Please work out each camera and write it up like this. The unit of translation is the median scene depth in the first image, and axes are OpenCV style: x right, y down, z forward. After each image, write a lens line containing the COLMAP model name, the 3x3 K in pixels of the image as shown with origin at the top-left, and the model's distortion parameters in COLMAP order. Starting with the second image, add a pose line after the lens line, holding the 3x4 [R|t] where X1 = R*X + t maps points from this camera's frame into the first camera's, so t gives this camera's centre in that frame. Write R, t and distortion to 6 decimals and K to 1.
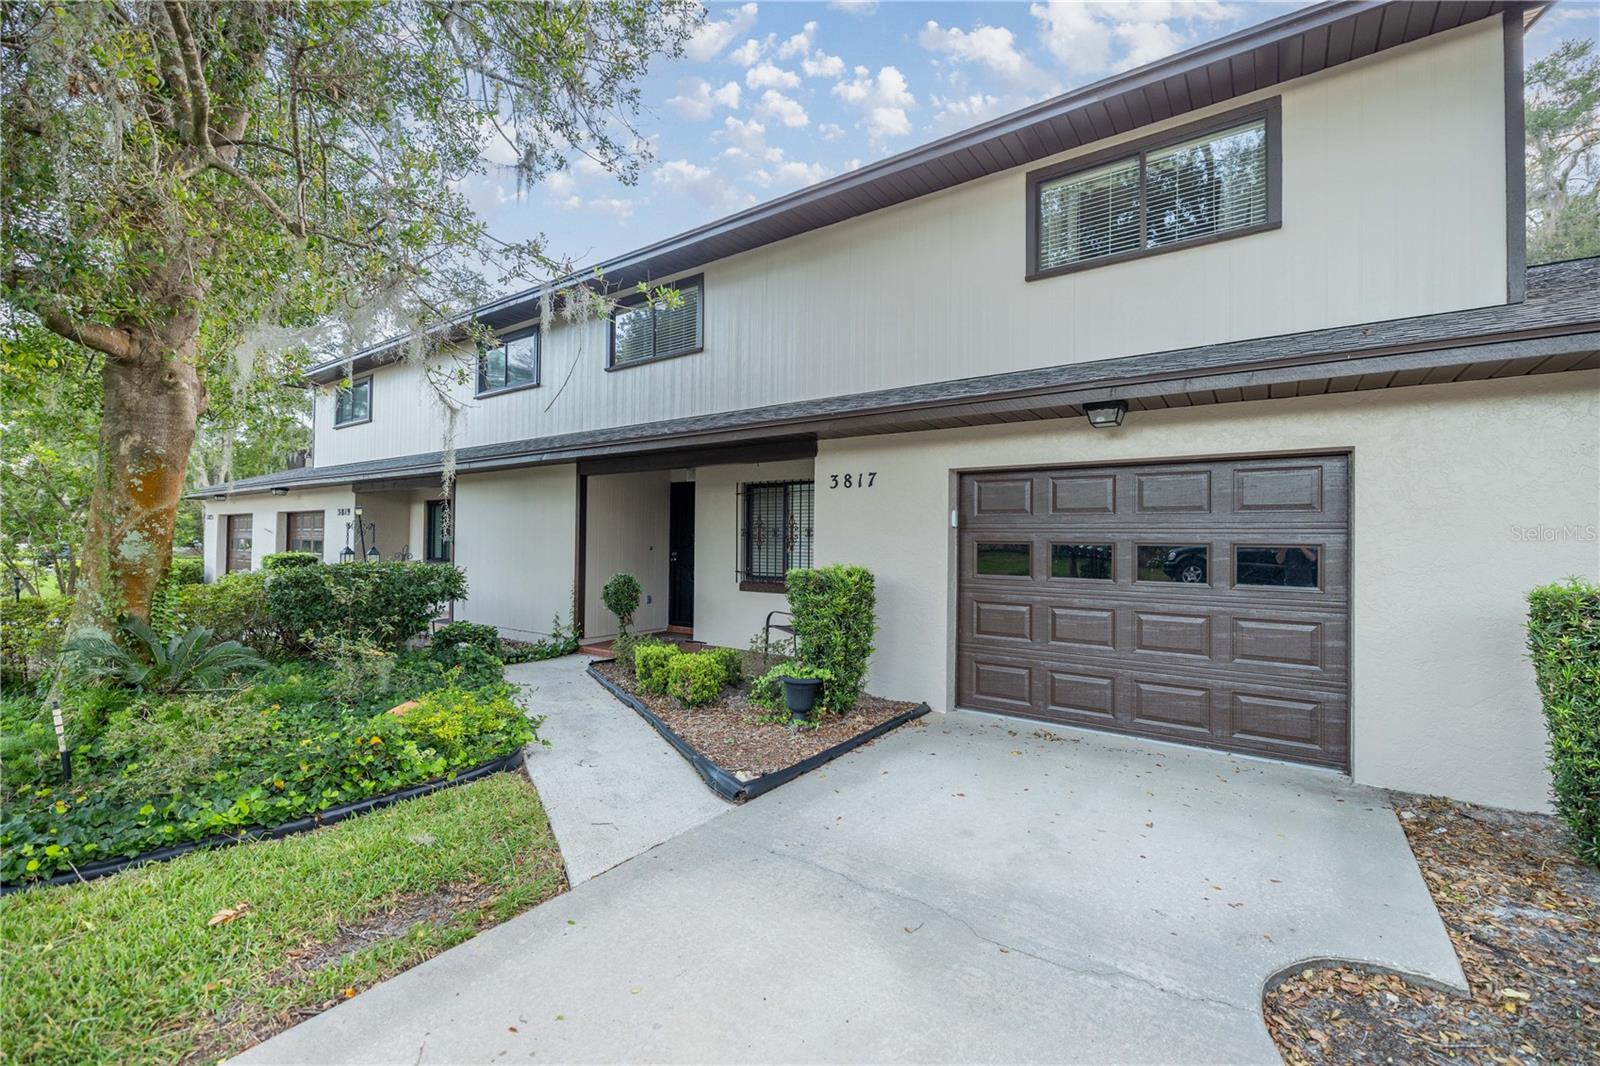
lens RADIAL K [[668.1, 0, 794.9], [0, 668.1, 533.3], [0, 0, 1]] dist [0.000140, -0.000533]
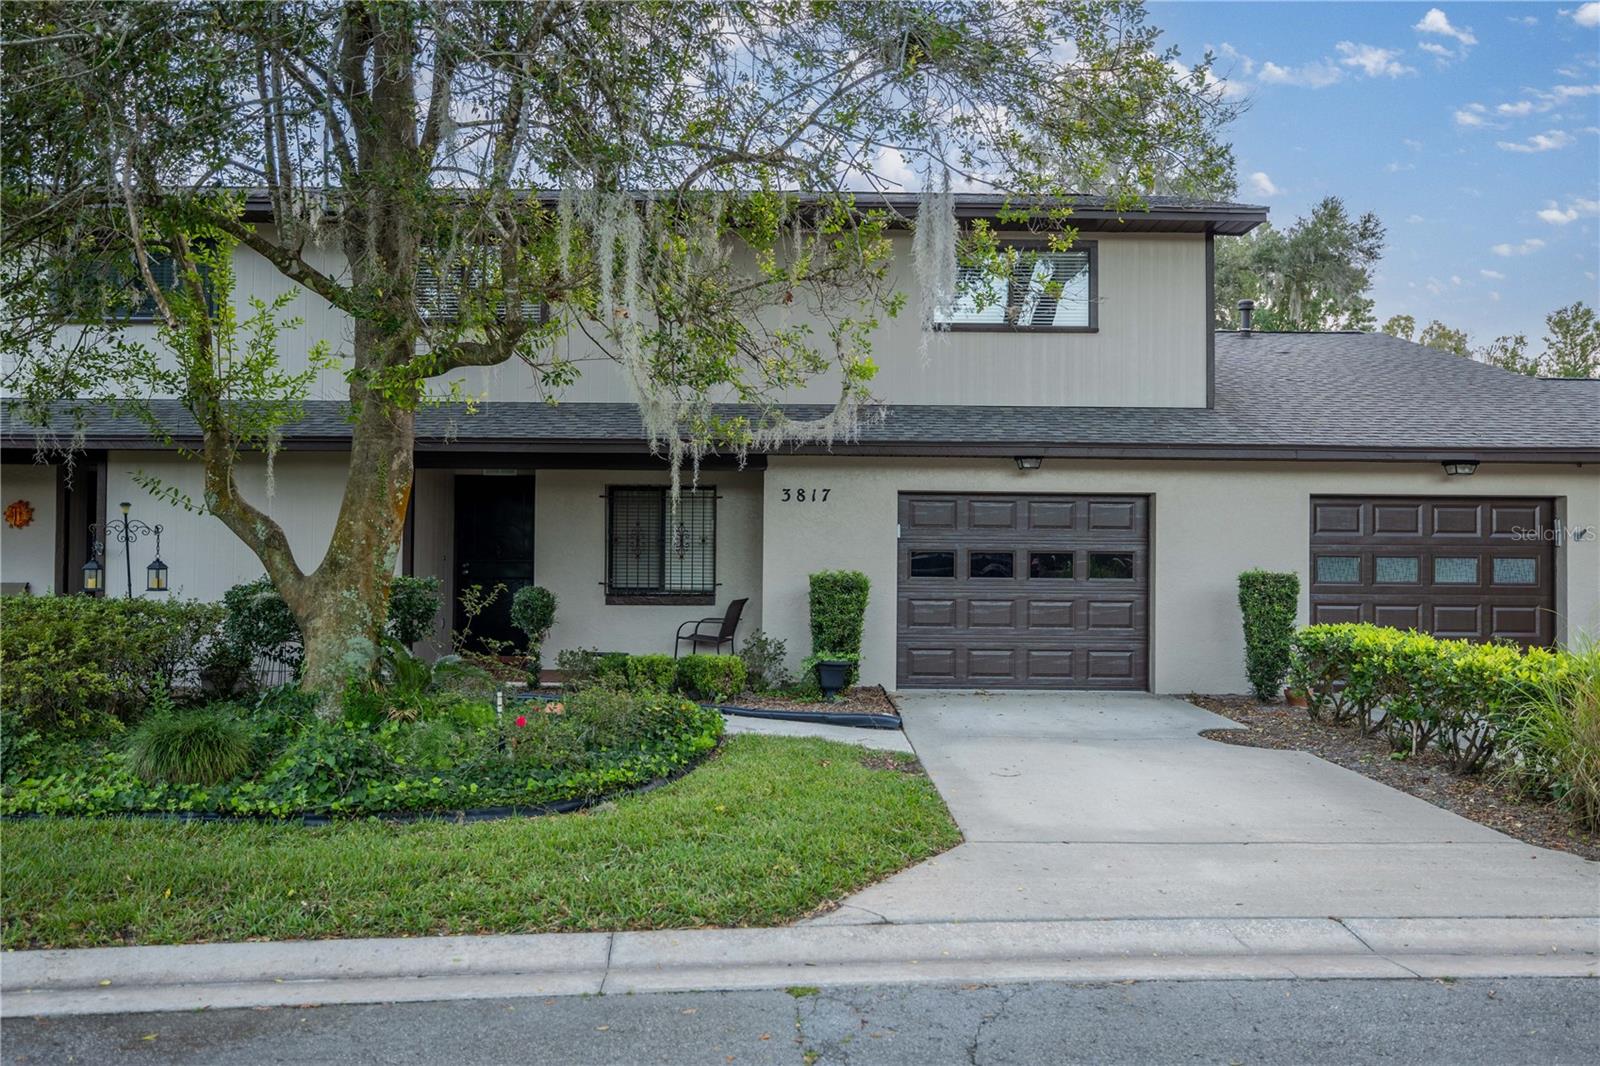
lens RADIAL K [[1259.8, 0, 800.0], [0, 1259.8, 533.0], [0, 0, 1]] dist [0.004586, 0.000762]
pose [[0.804404, 0.004905, 0.594063, -1.420871], [-0.005965, 0.999982, -0.000179, -0.019389], [-0.594053, -0.003400, 0.804419, -0.819305]]
